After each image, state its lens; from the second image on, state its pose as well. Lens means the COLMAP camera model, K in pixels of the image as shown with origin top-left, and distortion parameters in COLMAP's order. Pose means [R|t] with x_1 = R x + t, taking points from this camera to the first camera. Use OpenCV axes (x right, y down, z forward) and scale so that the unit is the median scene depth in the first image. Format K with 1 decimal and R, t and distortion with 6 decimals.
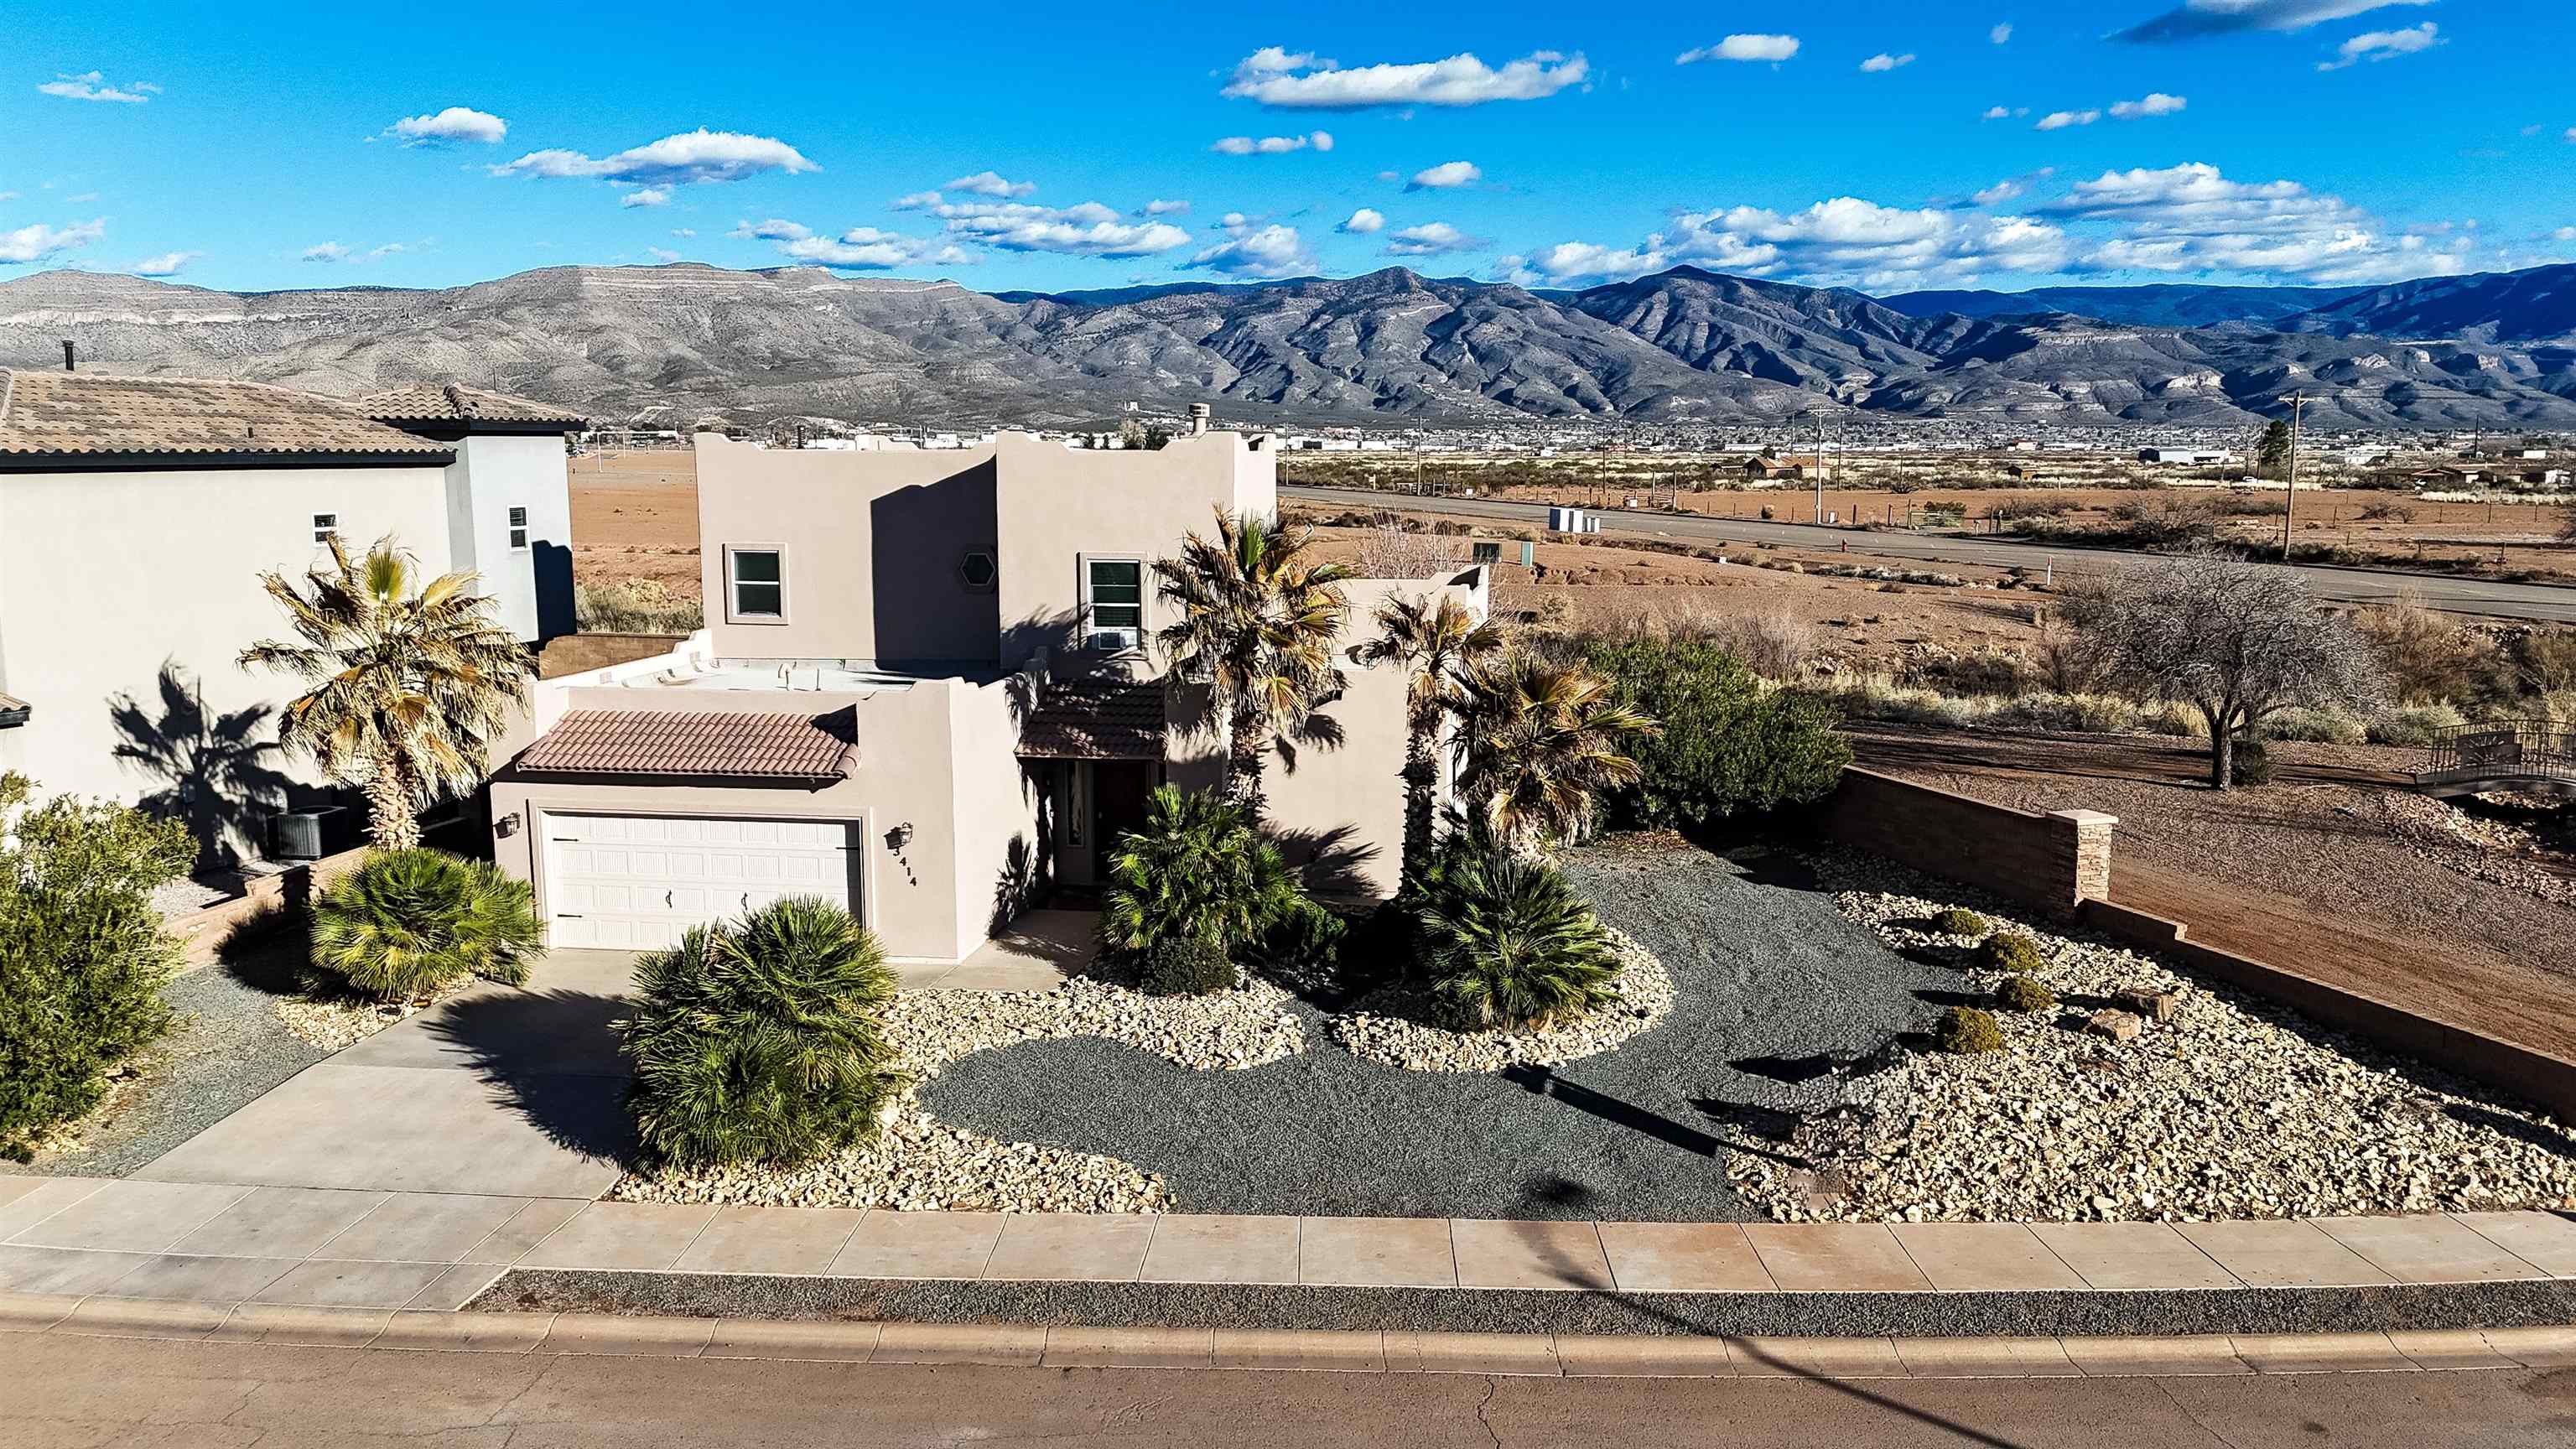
lens RADIAL K [[1887.7, 0, 1288.0], [0, 1887.7, 724.5], [0, 0, 1]] dist [0.072426, -0.065790]
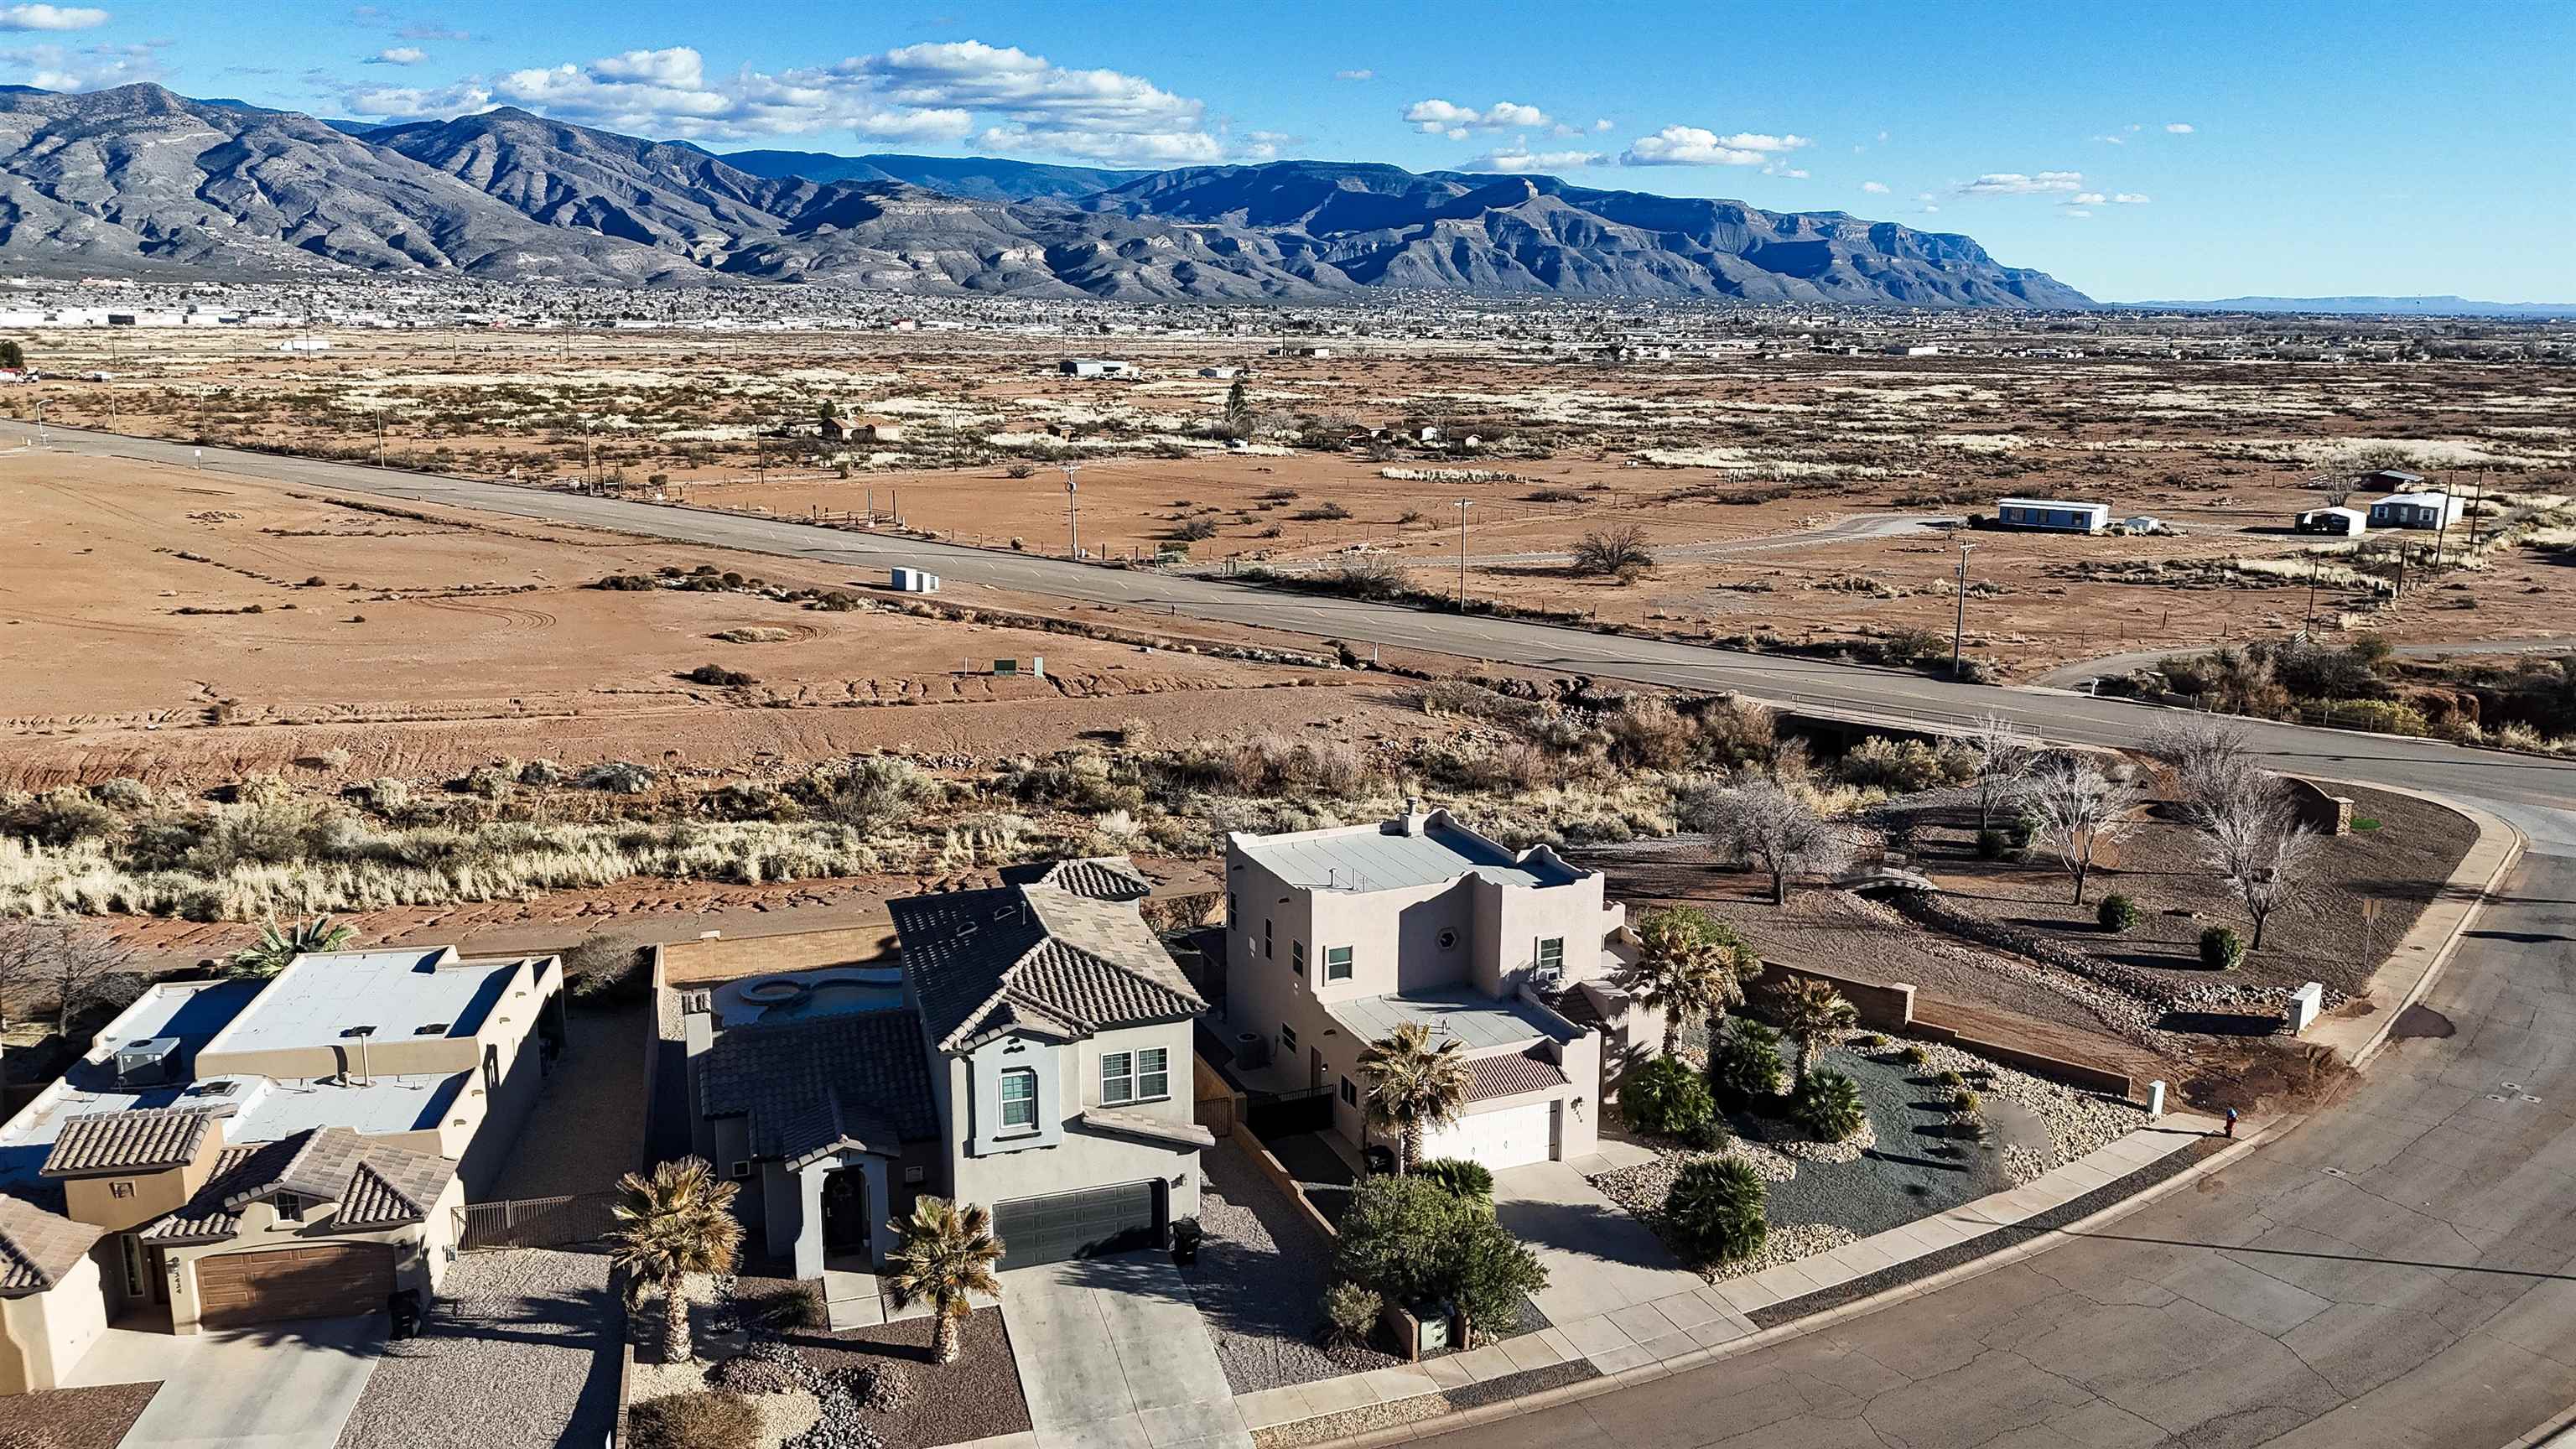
lens RADIAL K [[1883.5, 0, 1288.0], [0, 1883.5, 724.5], [0, 0, 1]] dist [0.068192, -0.067054]
pose [[0.838045, -0.111472, 0.534092, -1.408100], [0.072349, 0.992966, 0.093722, -0.532836], [-0.540783, -0.039902, 0.840215, -0.579214]]
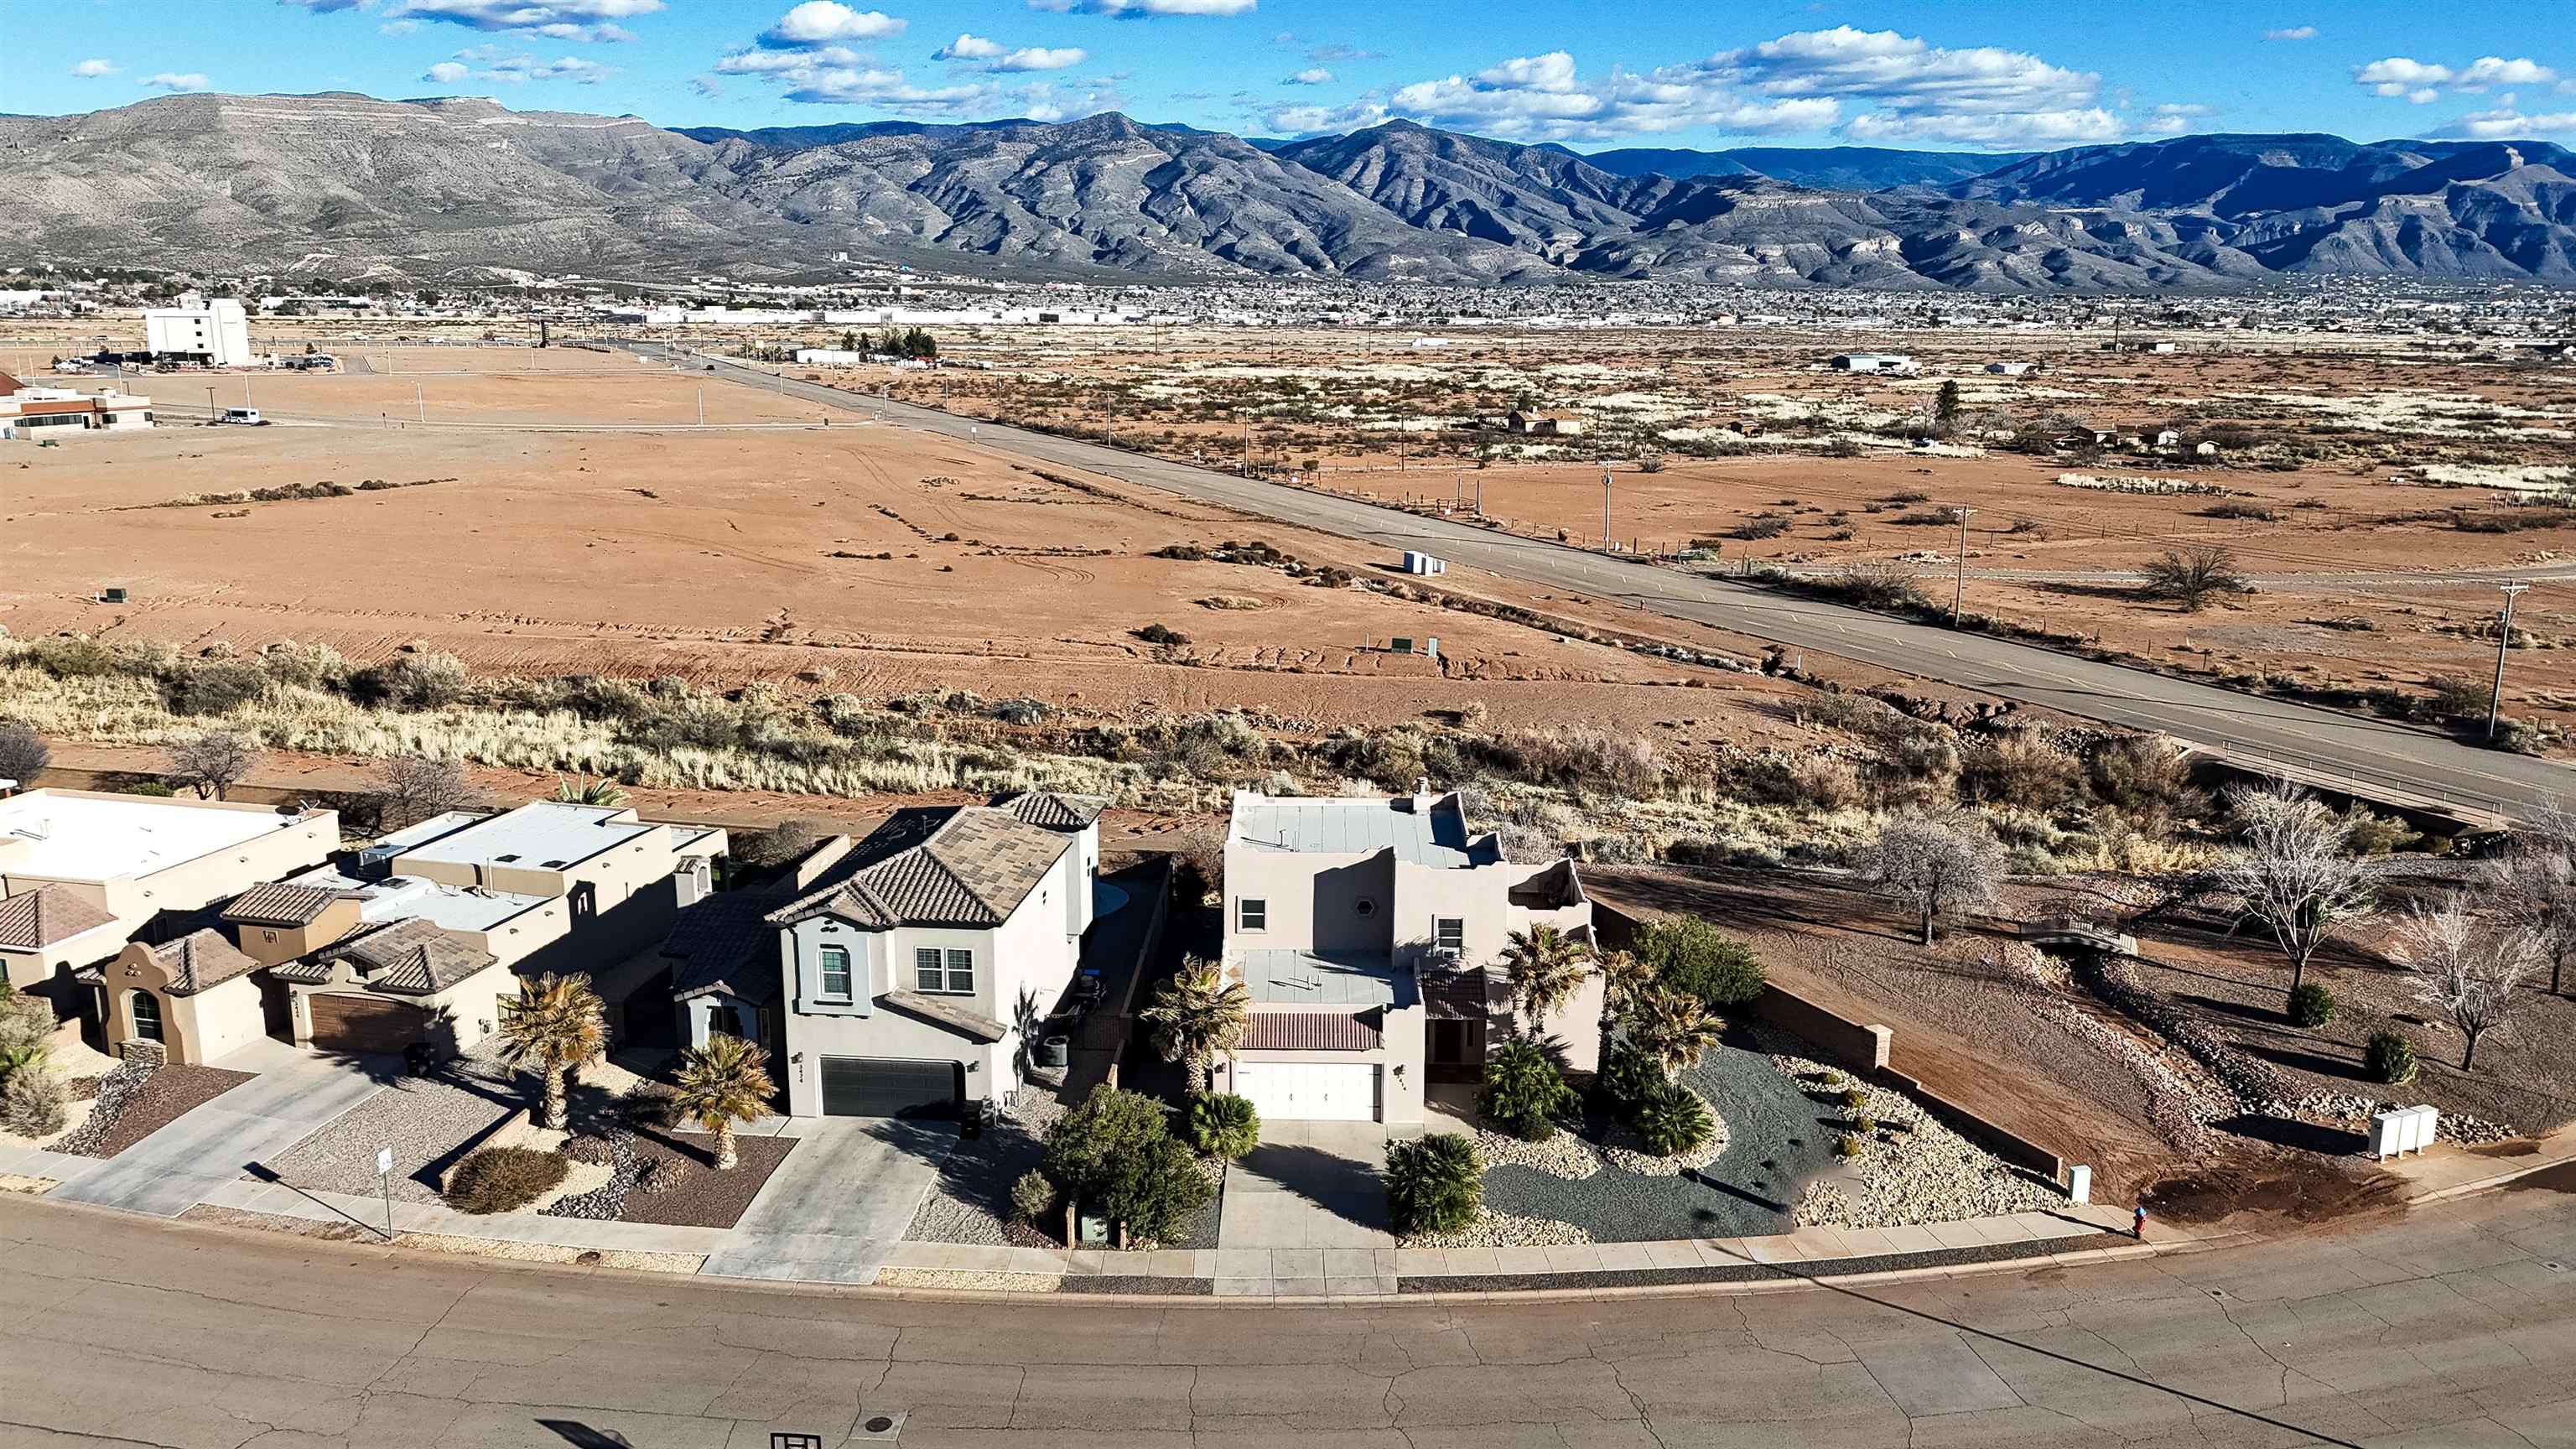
lens RADIAL K [[1887.7, 0, 1288.0], [0, 1887.7, 724.5], [0, 0, 1]] dist [0.072426, -0.065790]
pose [[0.989317, -0.025726, 0.143494, -0.572225], [0.014753, 0.996921, 0.077013, -0.471111], [-0.145033, -0.074073, 0.986650, -1.072605]]
